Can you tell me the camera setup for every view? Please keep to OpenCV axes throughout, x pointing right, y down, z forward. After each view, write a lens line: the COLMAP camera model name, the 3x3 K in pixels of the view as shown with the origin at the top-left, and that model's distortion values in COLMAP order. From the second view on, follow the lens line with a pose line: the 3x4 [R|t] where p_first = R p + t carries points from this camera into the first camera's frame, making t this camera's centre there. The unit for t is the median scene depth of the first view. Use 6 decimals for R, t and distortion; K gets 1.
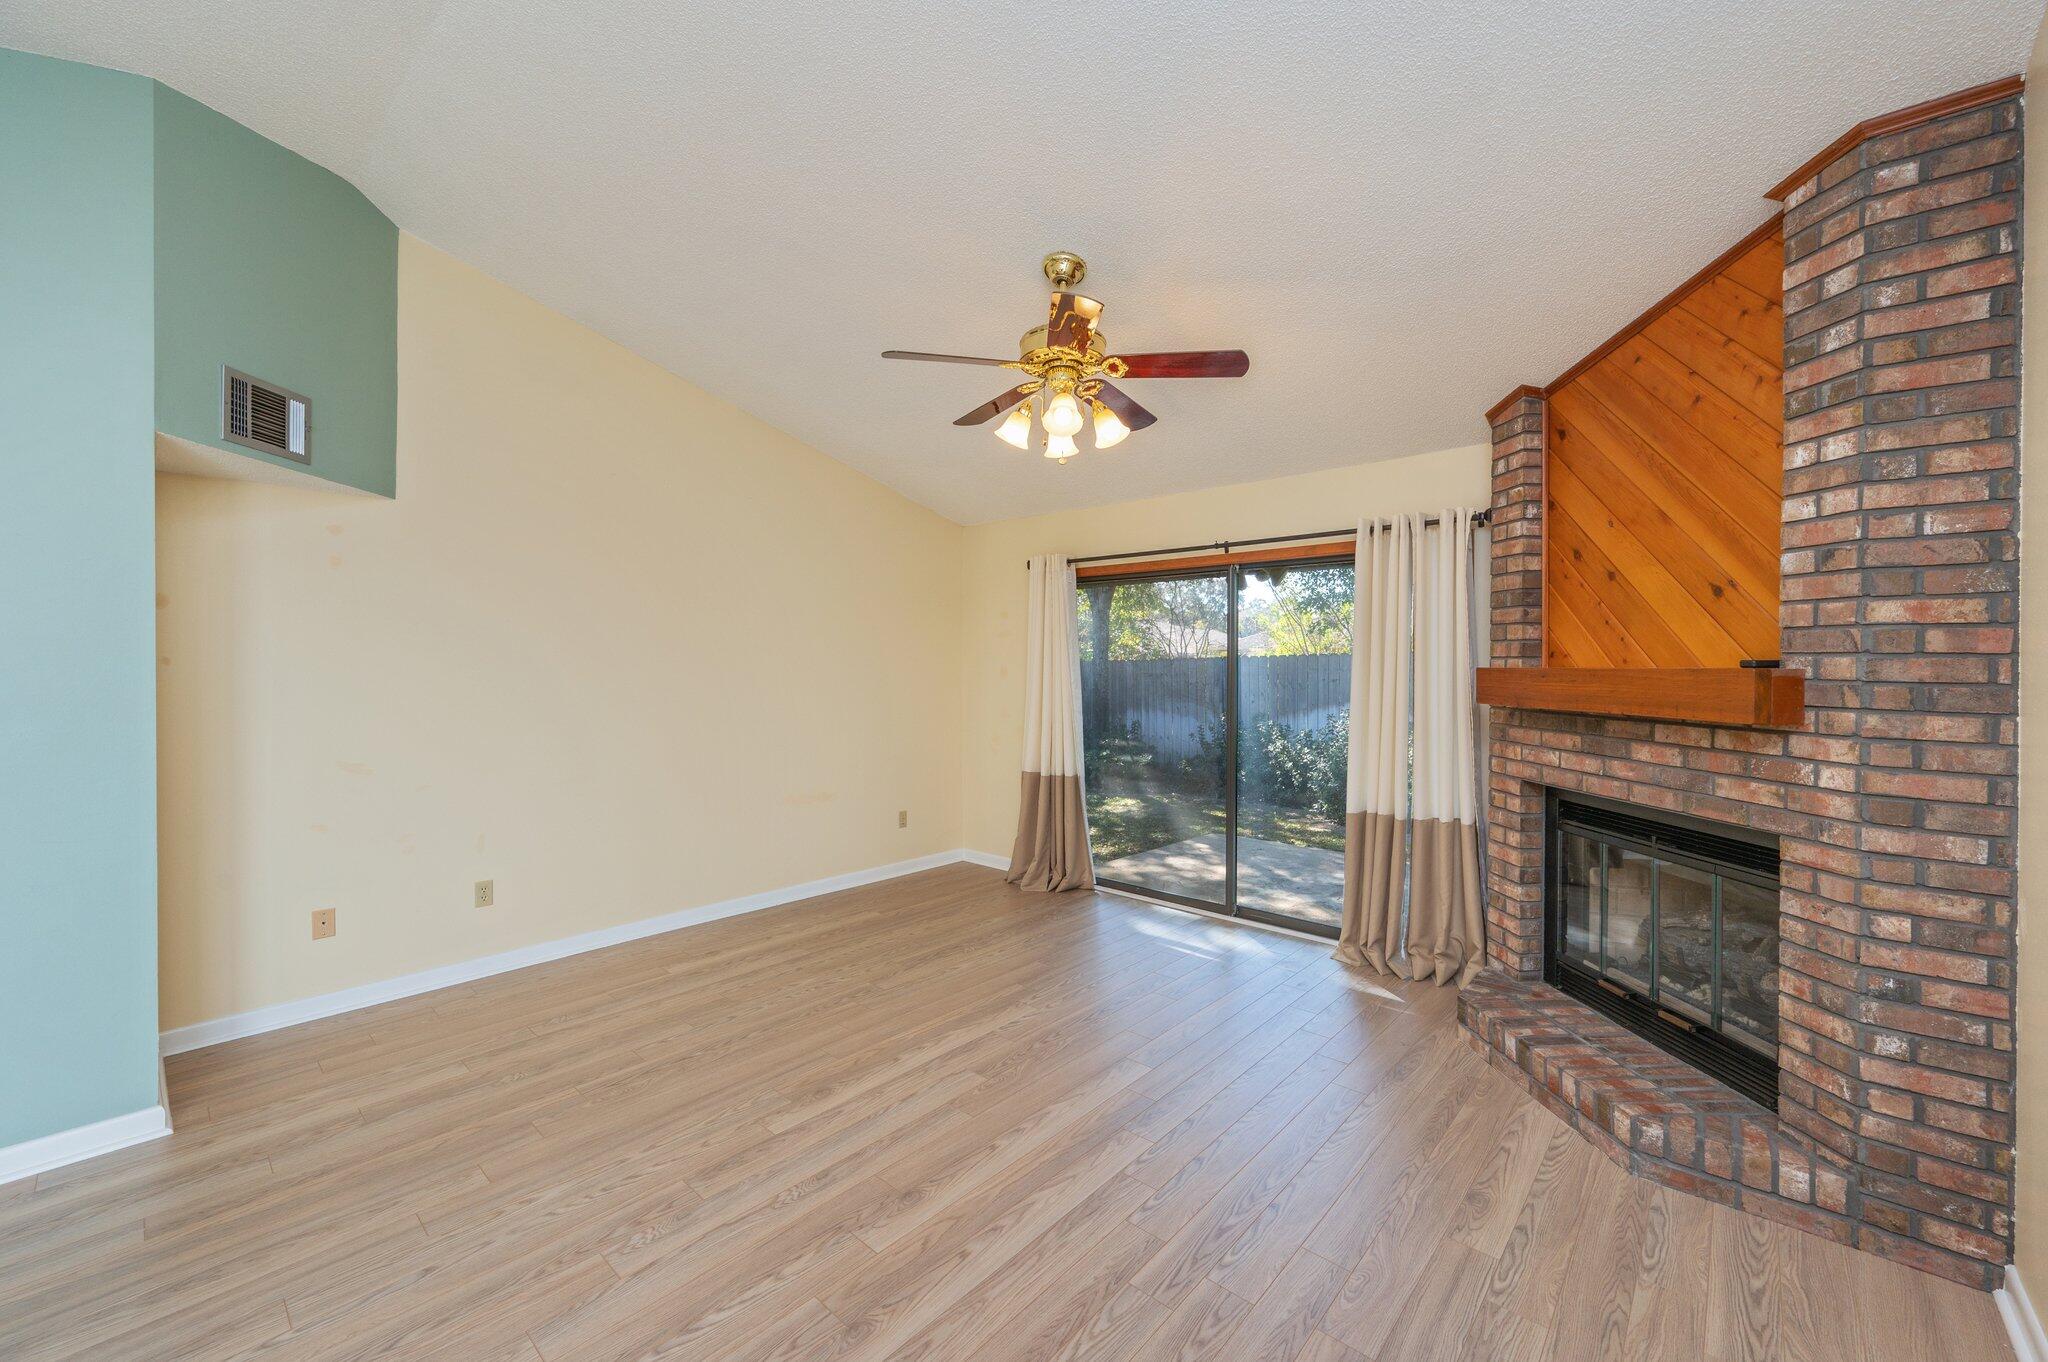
lens RADIAL K [[814.4, 0, 1025.4], [0, 814.4, 666.5], [0, 0, 1]] dist [0.000398, 0.000051]
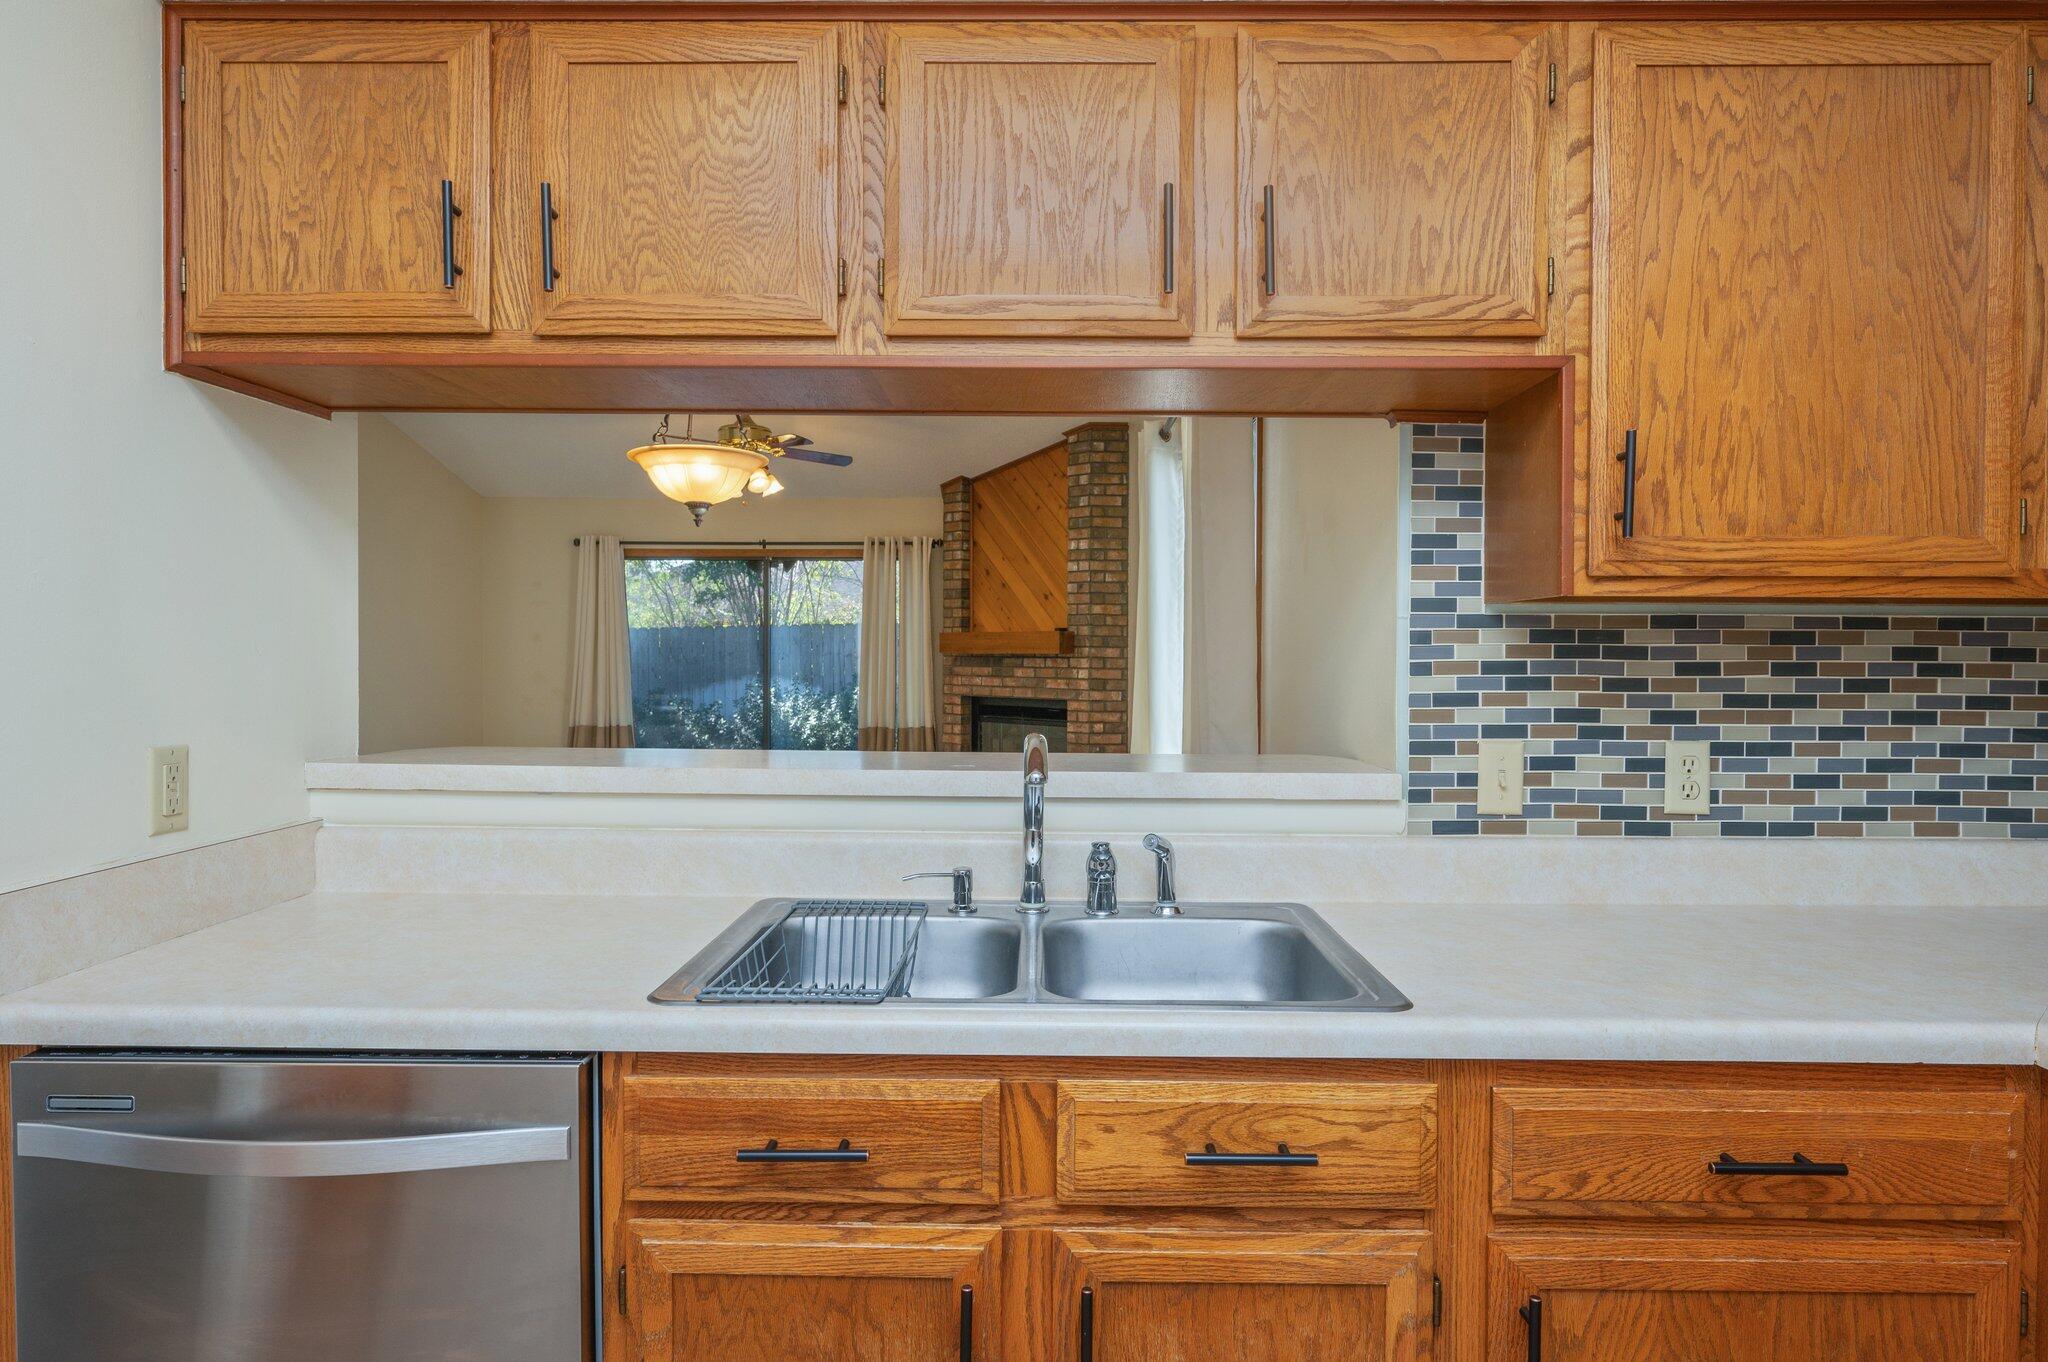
lens RADIAL K [[1211.1, 0, 1026.6], [0, 1211.1, 671.2], [0, 0, 1]] dist [-0.001909, -0.000489]
pose [[0.754635, -0.013909, 0.655998, -1.399946], [0.002178, 0.999823, 0.018694, 0.048967], [-0.656142, -0.012678, 0.754531, -1.501859]]
